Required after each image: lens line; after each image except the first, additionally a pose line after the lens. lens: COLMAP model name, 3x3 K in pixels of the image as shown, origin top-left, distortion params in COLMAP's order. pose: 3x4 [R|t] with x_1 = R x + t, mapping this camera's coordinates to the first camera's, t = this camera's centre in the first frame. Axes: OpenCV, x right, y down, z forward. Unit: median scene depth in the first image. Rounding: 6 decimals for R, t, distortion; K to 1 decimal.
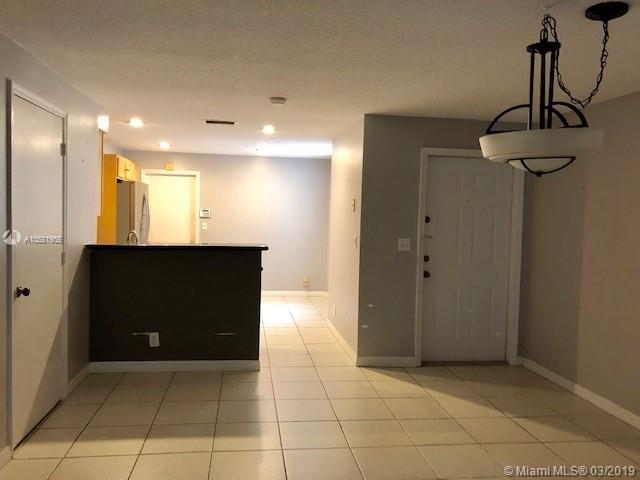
lens RADIAL K [[523.7, 0, 314.4], [0, 523.7, 229.5], [0, 0, 1]] dist [0.057238, -0.058820]
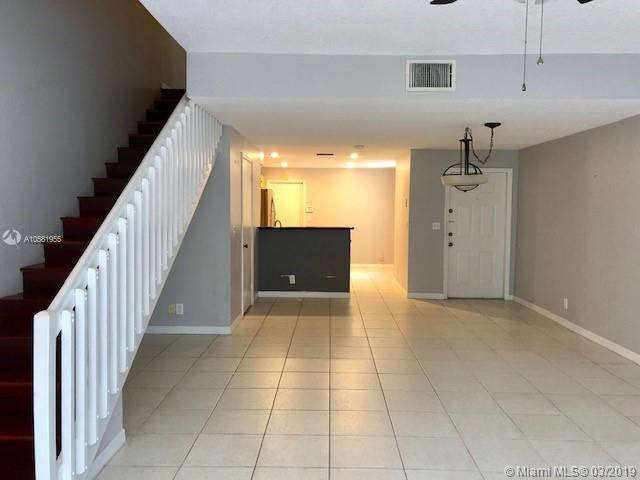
lens RADIAL K [[523.7, 0, 314.4], [0, 523.7, 229.5], [0, 0, 1]] dist [0.057238, -0.058820]
pose [[0.987382, -0.006894, -0.158209, 0.052536], [0.008280, 0.999933, 0.008102, 0.022749], [0.158142, -0.009310, 0.987372, -0.706584]]
